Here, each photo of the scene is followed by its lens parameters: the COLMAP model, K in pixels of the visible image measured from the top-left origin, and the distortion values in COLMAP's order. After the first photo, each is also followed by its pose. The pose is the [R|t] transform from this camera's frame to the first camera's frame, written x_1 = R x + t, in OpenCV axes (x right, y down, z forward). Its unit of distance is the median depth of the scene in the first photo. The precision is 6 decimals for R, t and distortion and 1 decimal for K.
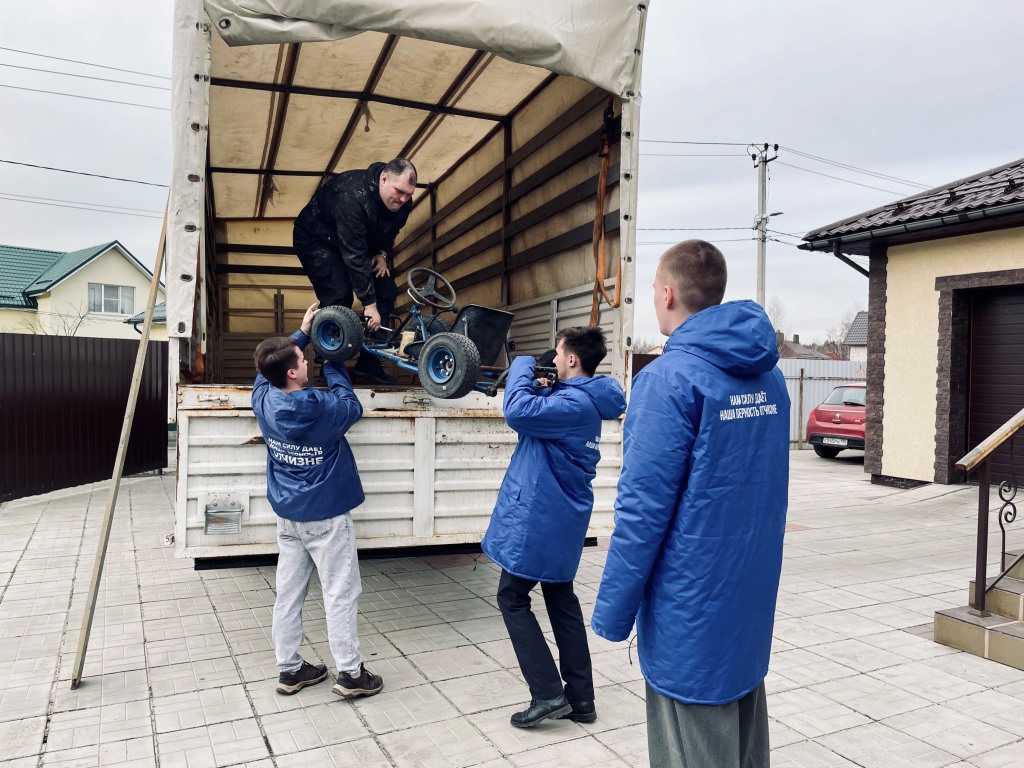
lens RADIAL K [[766.5, 0, 512.0], [0, 766.5, 384.0], [0, 0, 1]] dist [0.002233, -0.002064]
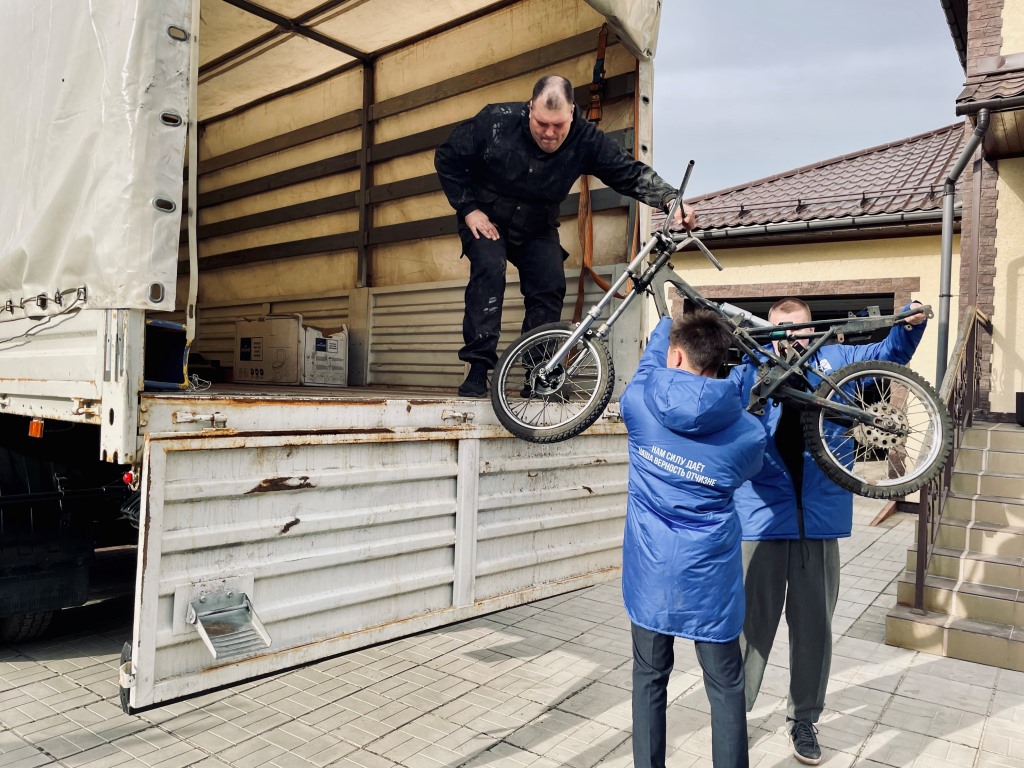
lens RADIAL K [[780.2, 0, 511.9], [0, 780.2, 369.0], [0, 0, 1]] dist [0.000301, 0.001399]
pose [[0.882985, 0.019981, 0.468976, -0.419415], [-0.015619, 0.999791, -0.013190, -0.012852], [-0.469142, 0.004321, 0.883112, 0.333657]]
